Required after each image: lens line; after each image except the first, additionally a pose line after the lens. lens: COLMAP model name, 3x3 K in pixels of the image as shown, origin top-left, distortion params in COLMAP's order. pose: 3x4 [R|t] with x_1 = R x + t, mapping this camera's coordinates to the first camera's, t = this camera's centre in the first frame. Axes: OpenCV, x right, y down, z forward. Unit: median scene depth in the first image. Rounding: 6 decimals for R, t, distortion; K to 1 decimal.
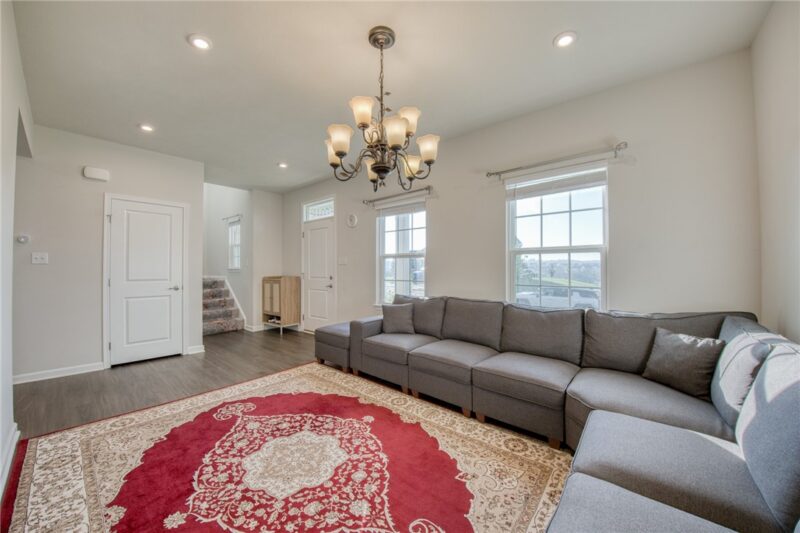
lens RADIAL K [[298.6, 0, 400.0], [0, 298.6, 266.5], [0, 0, 1]] dist [-0.038590, 0.007412]
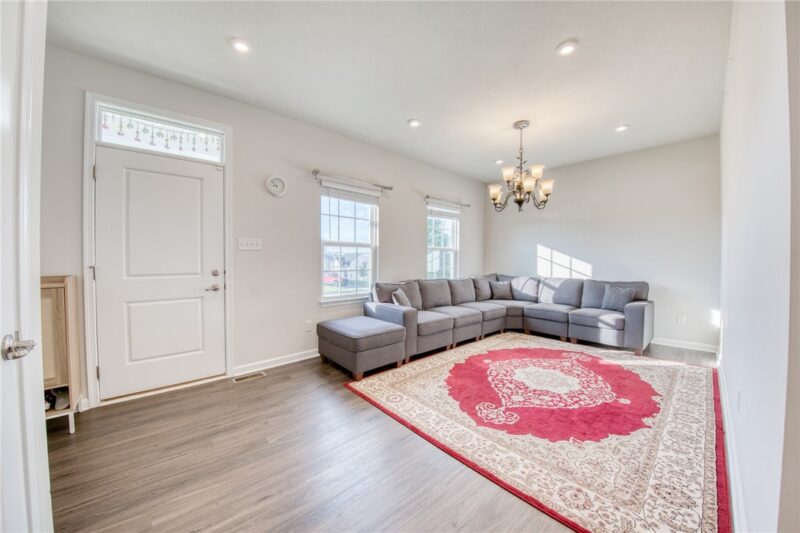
lens RADIAL K [[291.1, 0, 400.0], [0, 291.1, 266.5], [0, 0, 1]] dist [0.000106, 0.000008]
pose [[0.113197, -0.019390, 0.993383, -1.598946], [-0.017847, 0.999609, 0.021546, 0.022331], [-0.993412, -0.020168, 0.112807, 1.291263]]
